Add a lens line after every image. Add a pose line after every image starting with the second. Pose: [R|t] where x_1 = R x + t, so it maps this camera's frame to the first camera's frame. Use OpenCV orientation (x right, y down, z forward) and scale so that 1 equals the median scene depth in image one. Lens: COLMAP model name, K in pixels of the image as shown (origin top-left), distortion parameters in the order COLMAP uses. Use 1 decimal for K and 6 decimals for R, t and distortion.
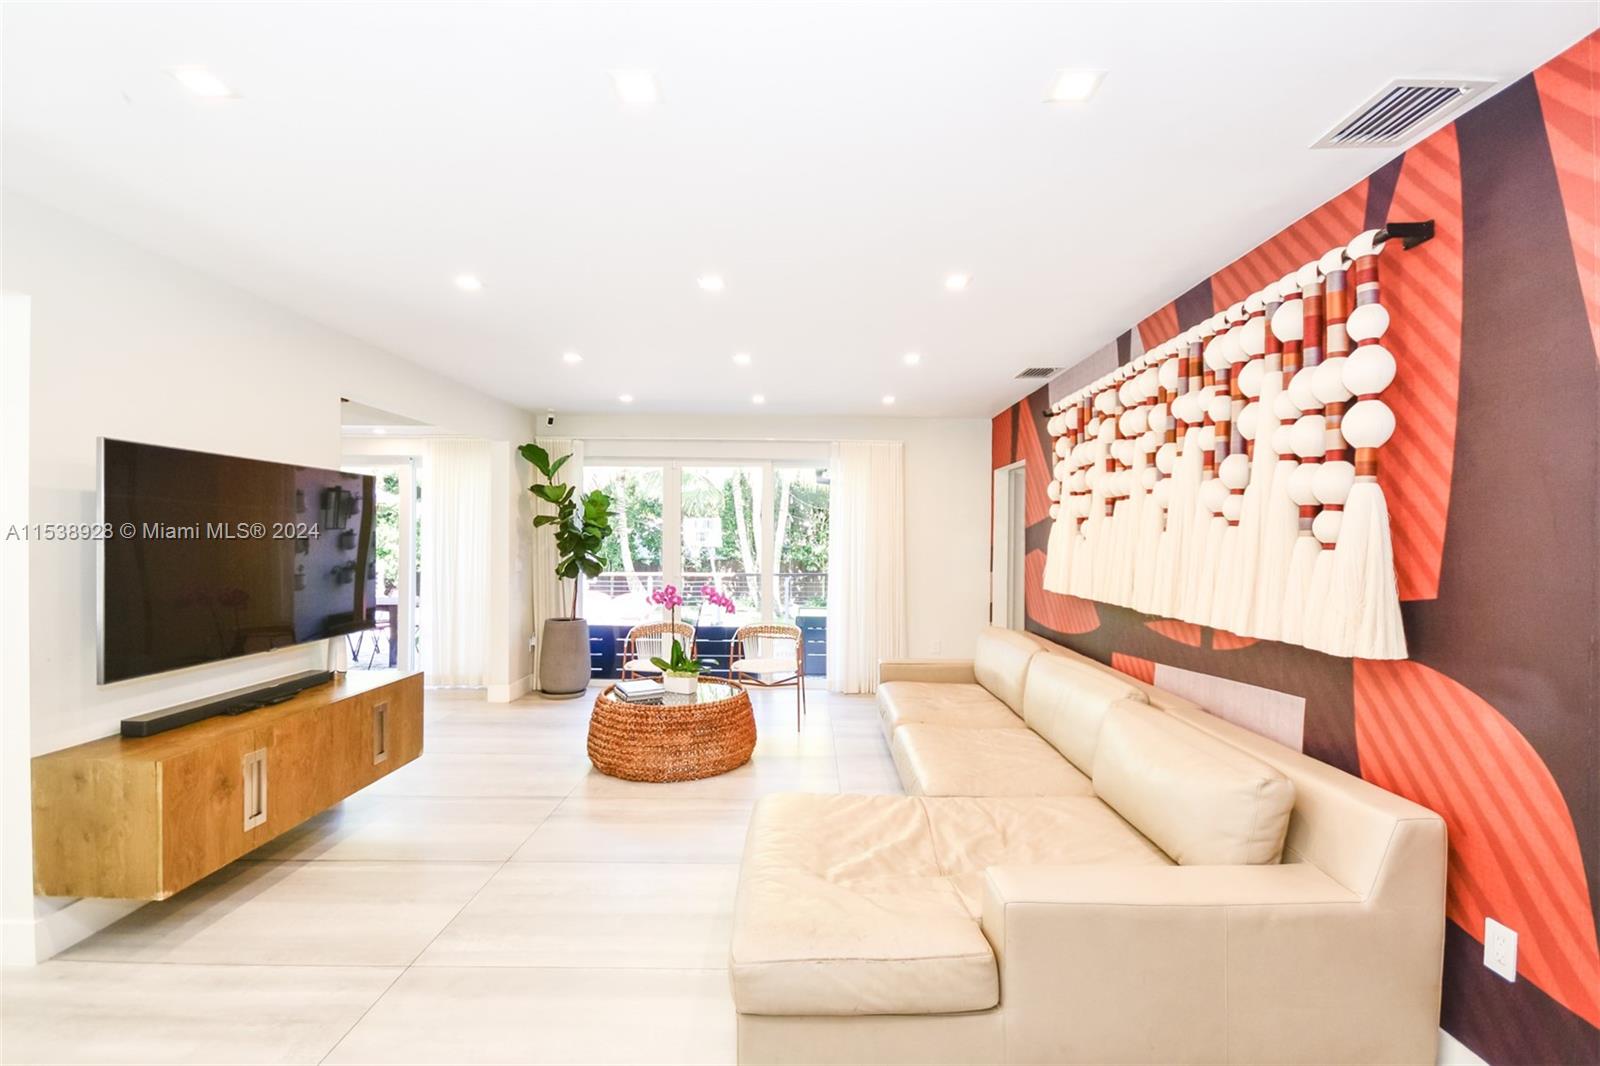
lens RADIAL K [[709.9, 0, 793.9], [0, 709.9, 539.2], [0, 0, 1]] dist [0.021580, -0.011365]
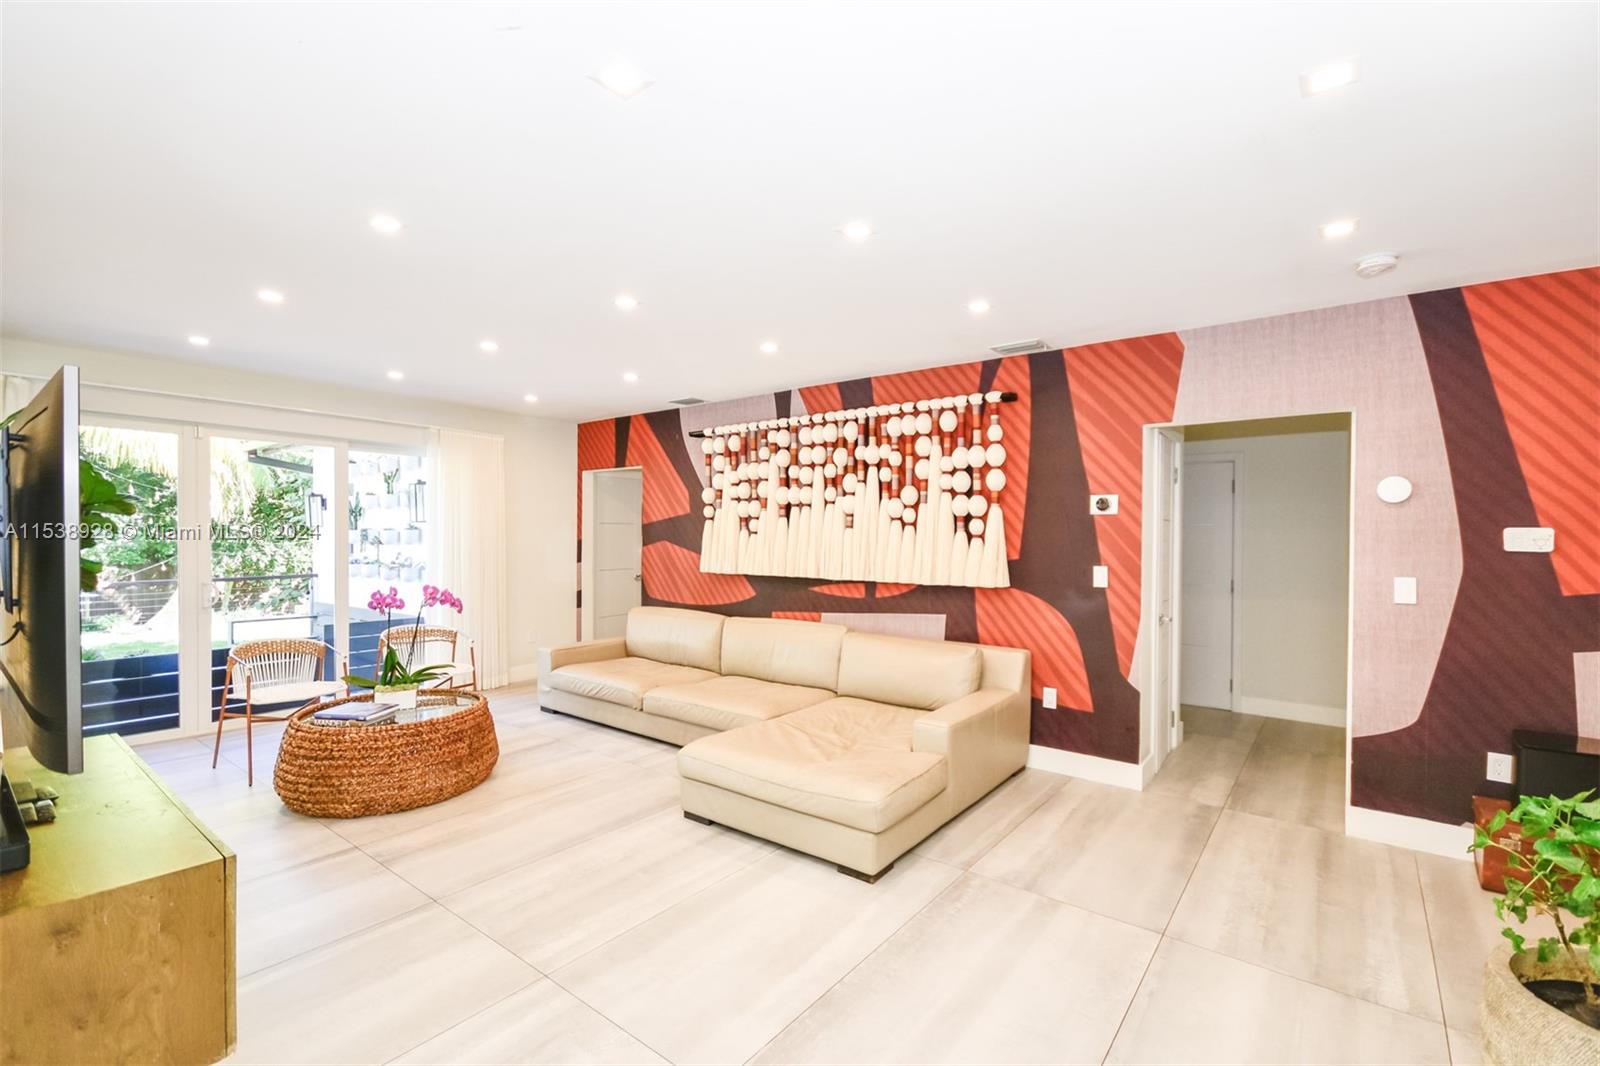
lens RADIAL K [[709.9, 0, 805.2], [0, 709.9, 538.5], [0, 0, 1]] dist [0.021580, -0.011365]
pose [[0.603044, -0.008428, 0.797663, -0.902314], [0.001320, 0.999953, 0.009567, -0.003305], [-0.797707, -0.004717, 0.603027, 0.115778]]
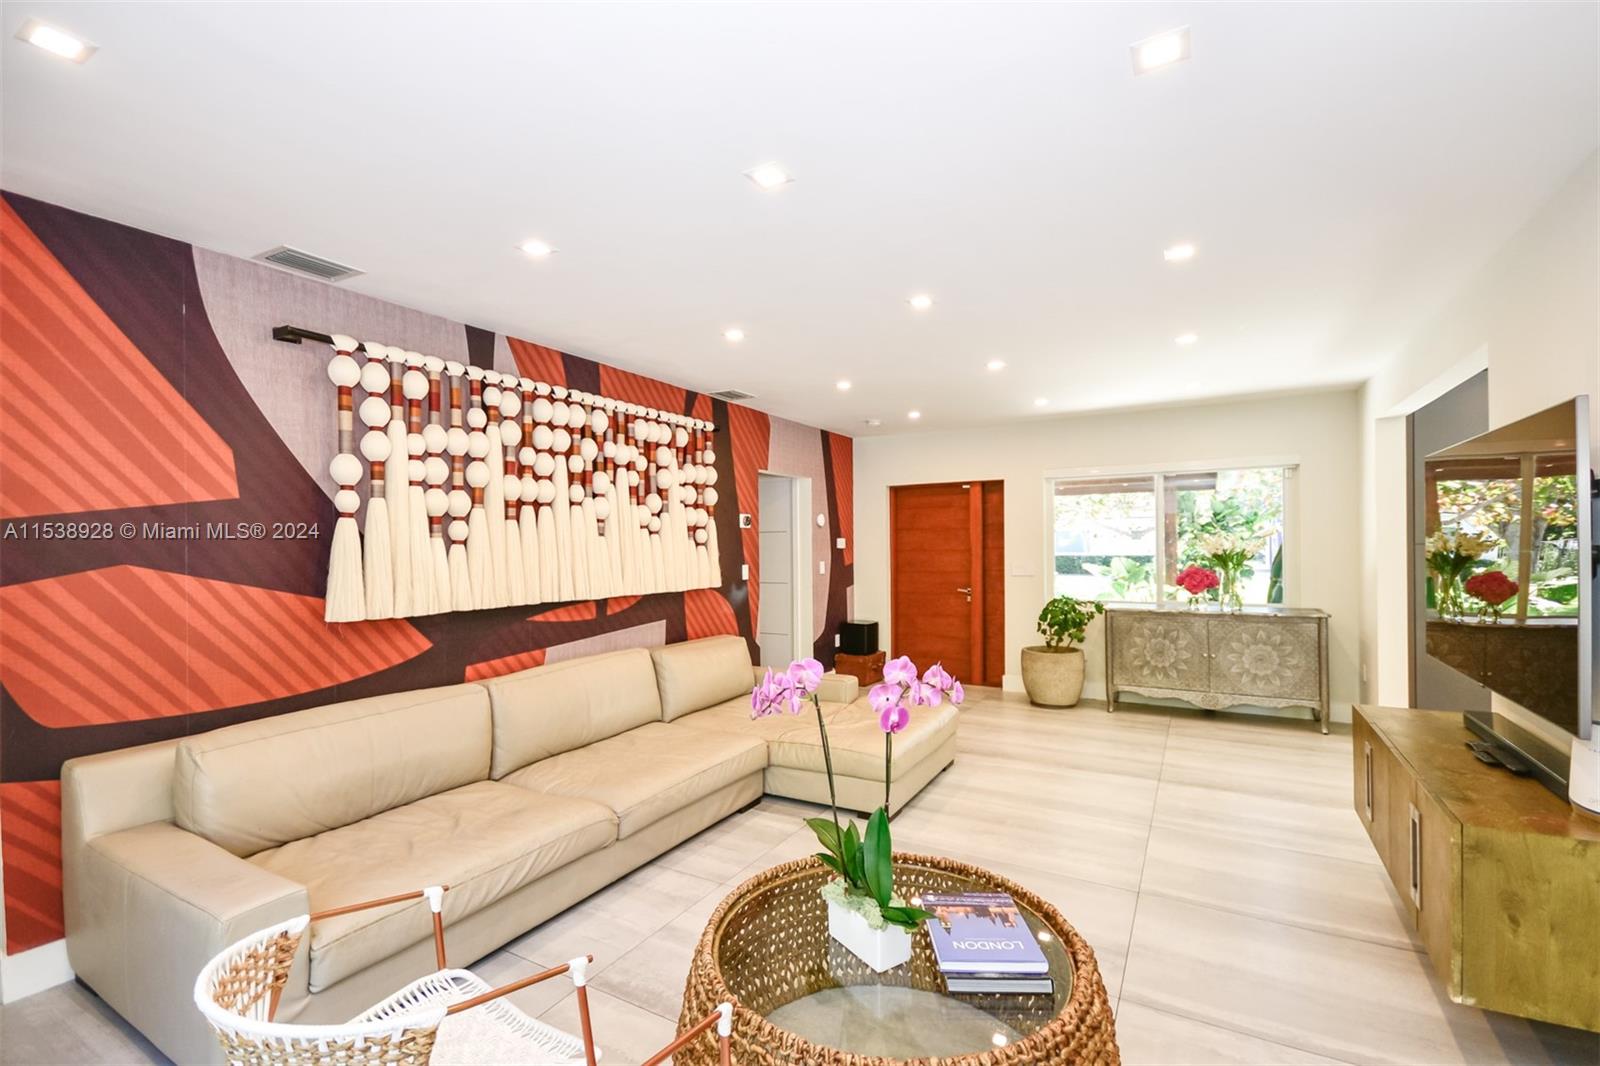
lens RADIAL K [[709.9, 0, 801.4], [0, 709.9, 544.1], [0, 0, 1]] dist [0.021580, -0.011365]
pose [[-0.873502, 0.000693, 0.486820, -0.516682], [0.004202, 0.999972, 0.006118, -0.003125], [-0.486802, 0.007389, -0.873481, 2.187100]]
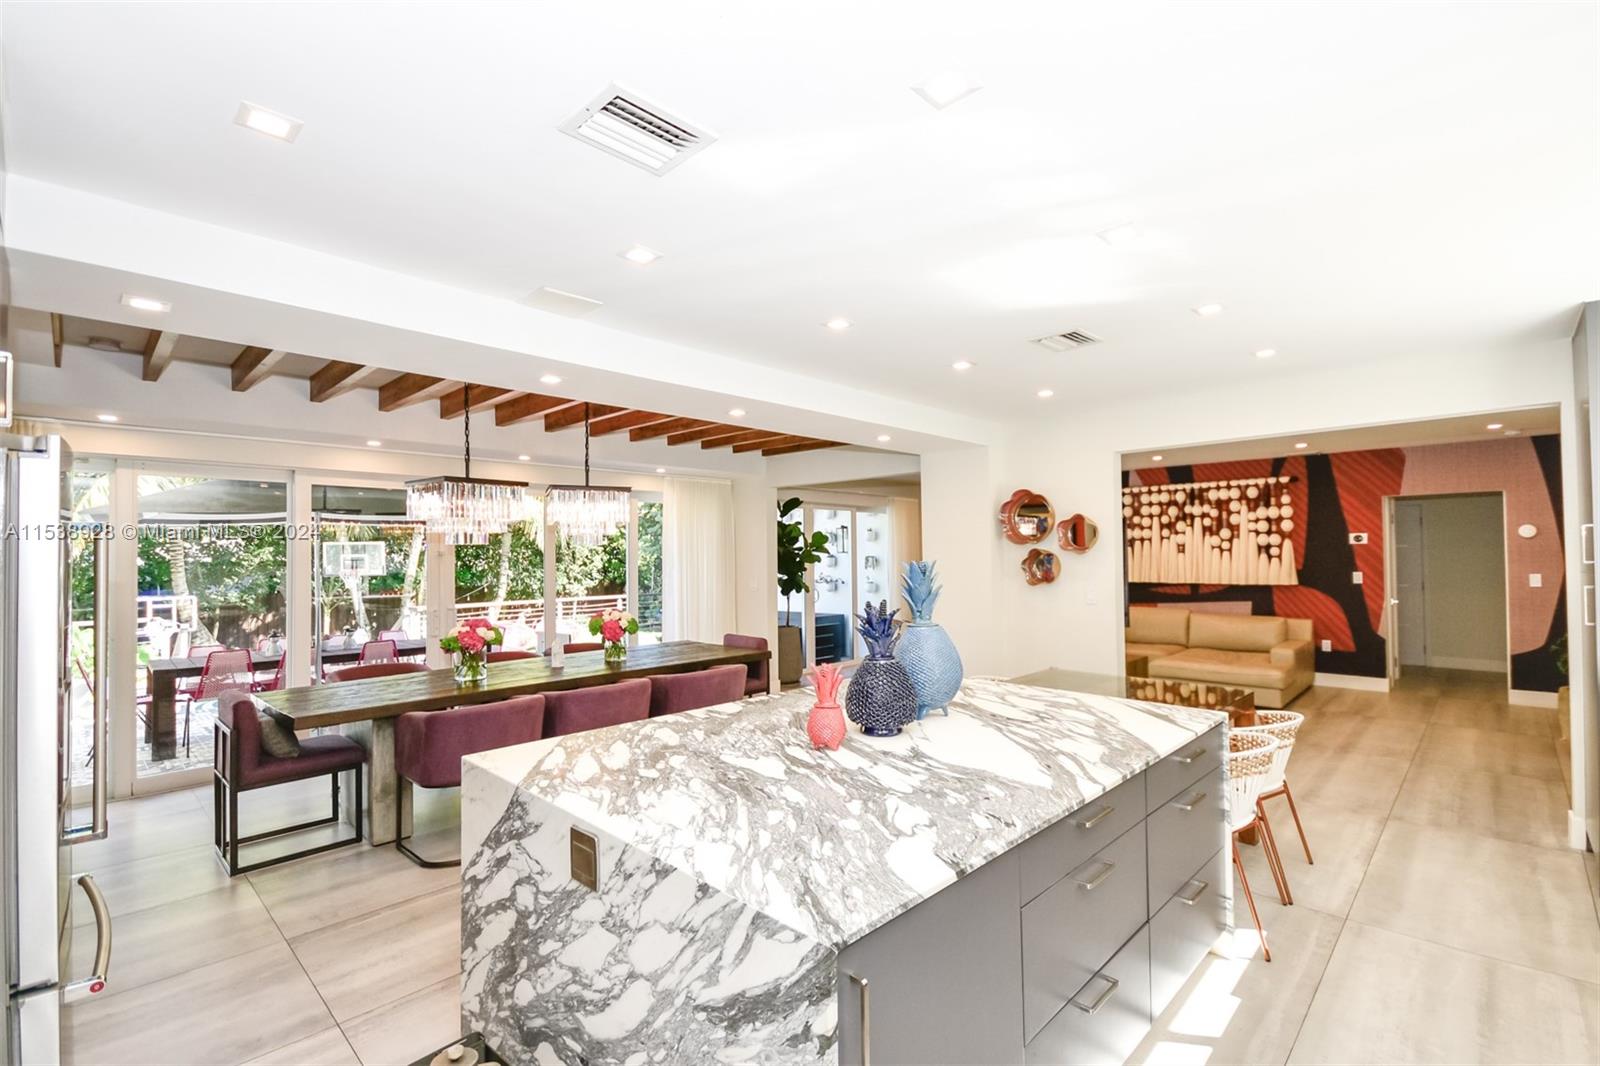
lens RADIAL K [[709.9, 0, 803.7], [0, 709.9, 540.4], [0, 0, 1]] dist [0.021580, -0.011365]
pose [[0.692748, -0.001017, 0.721179, -2.741350], [0.019769, 0.999650, -0.017579, -0.044112], [-0.720909, 0.026435, 0.692526, 0.143384]]
